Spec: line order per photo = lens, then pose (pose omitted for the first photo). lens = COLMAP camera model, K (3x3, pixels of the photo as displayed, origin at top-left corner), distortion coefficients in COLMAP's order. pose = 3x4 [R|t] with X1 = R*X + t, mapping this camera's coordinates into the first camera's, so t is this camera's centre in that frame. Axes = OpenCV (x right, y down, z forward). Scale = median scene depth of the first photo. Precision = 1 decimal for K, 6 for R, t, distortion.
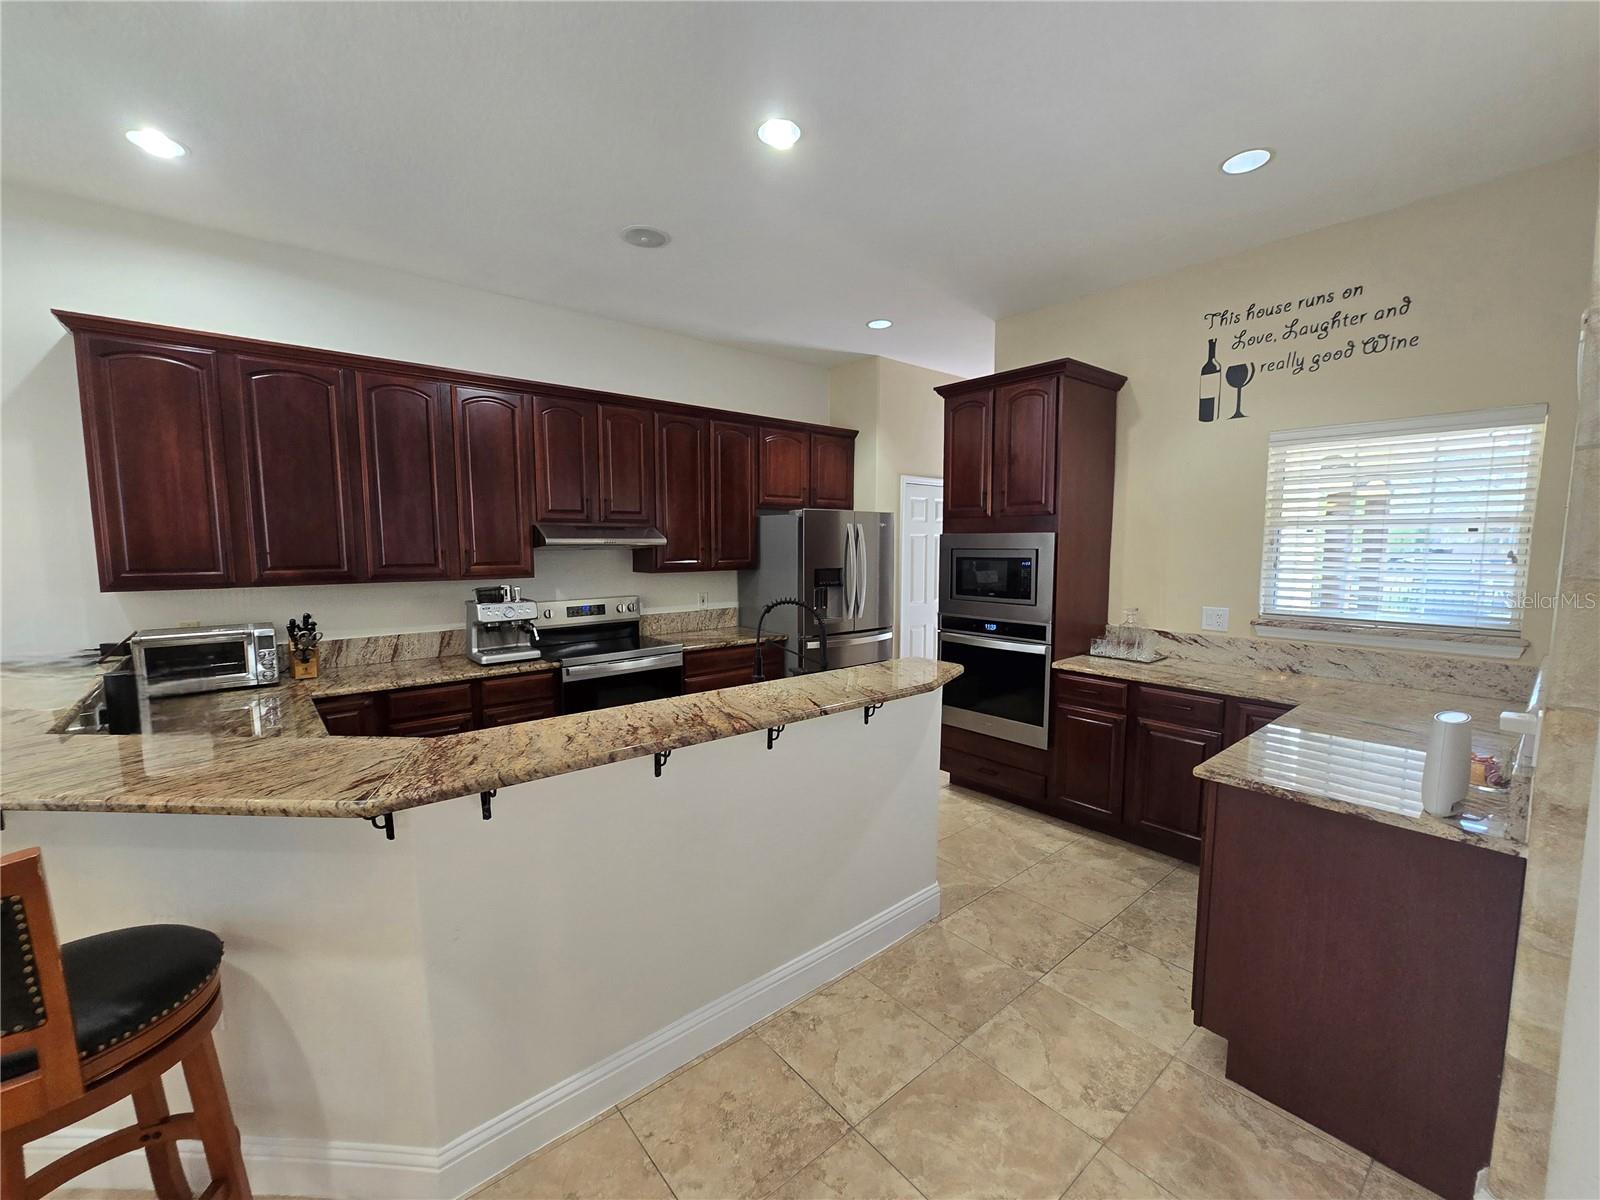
lens RADIAL K [[656.2, 0, 801.4], [0, 656.2, 607.5], [0, 0, 1]] dist [0.000440, 0.000059]
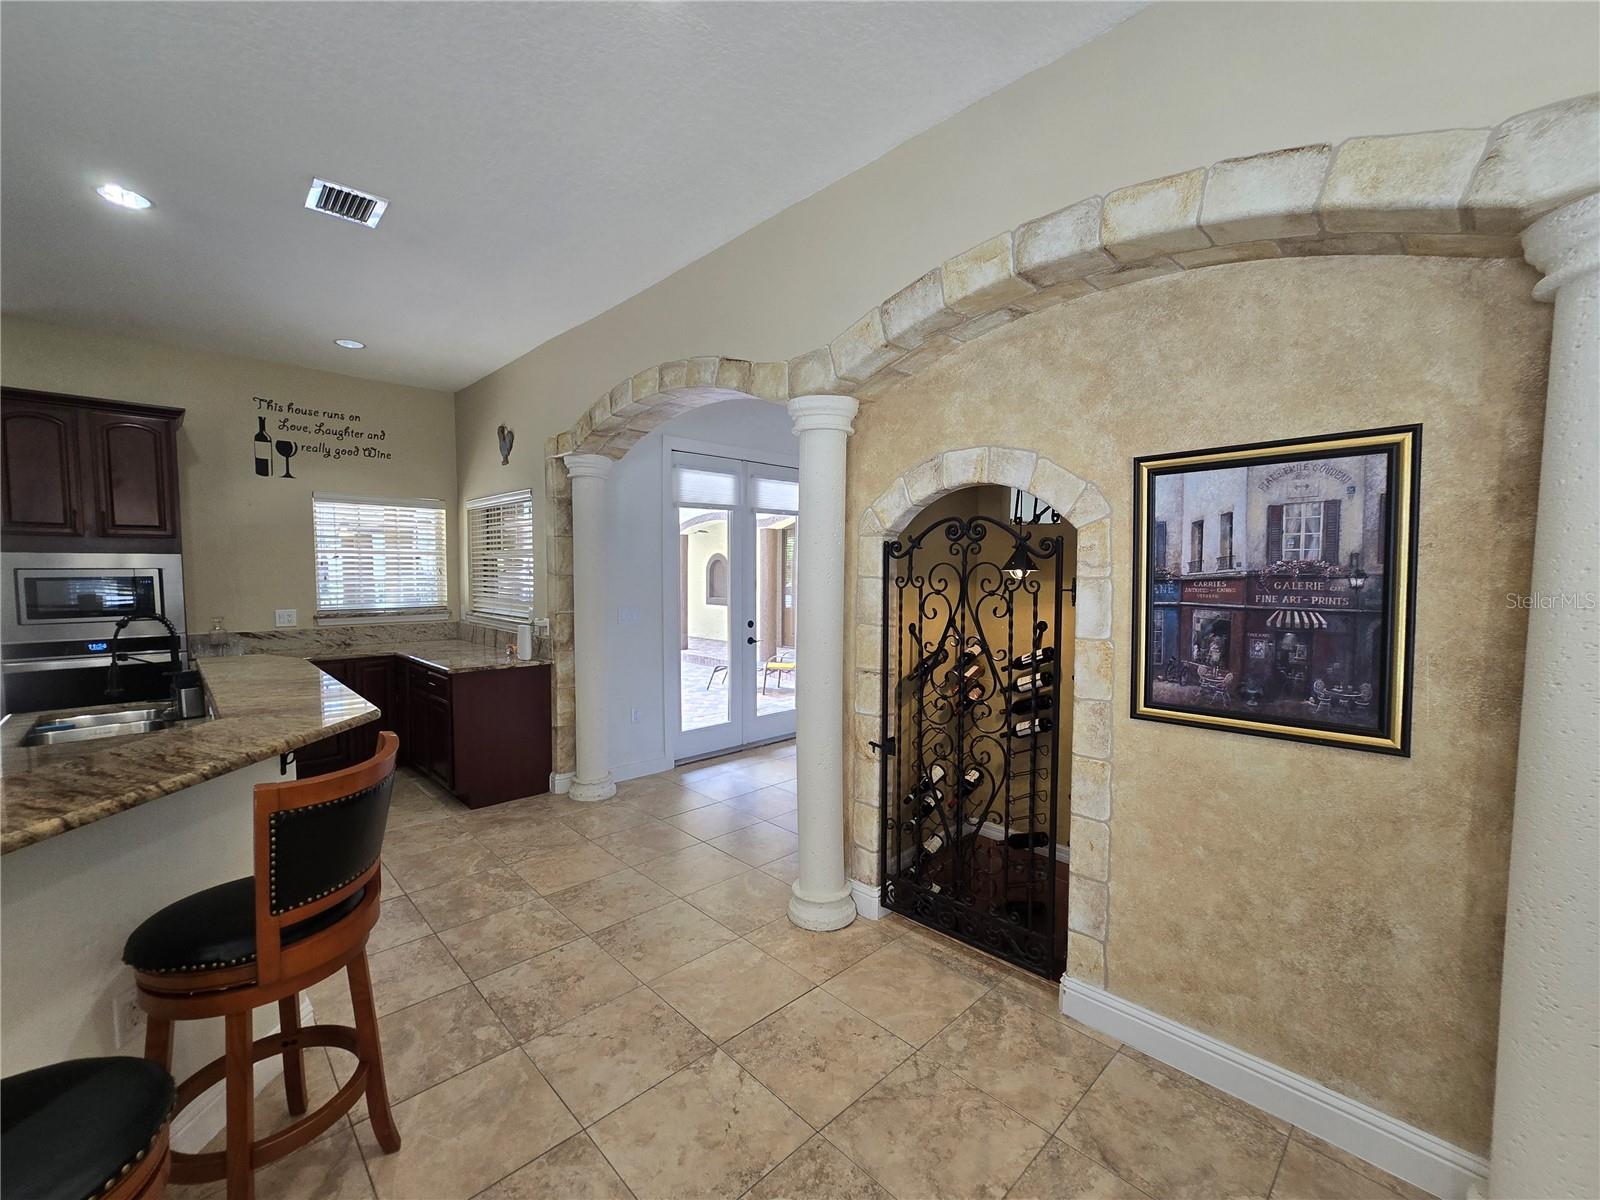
lens RADIAL K [[656.2, 0, 801.6], [0, 656.2, 599.2], [0, 0, 1]] dist [0.000440, 0.000059]
pose [[-0.061596, -0.047863, 0.996953, -0.891783], [0.095487, 0.993986, 0.053620, 0.007841], [-0.993523, 0.098499, -0.056655, -0.014182]]
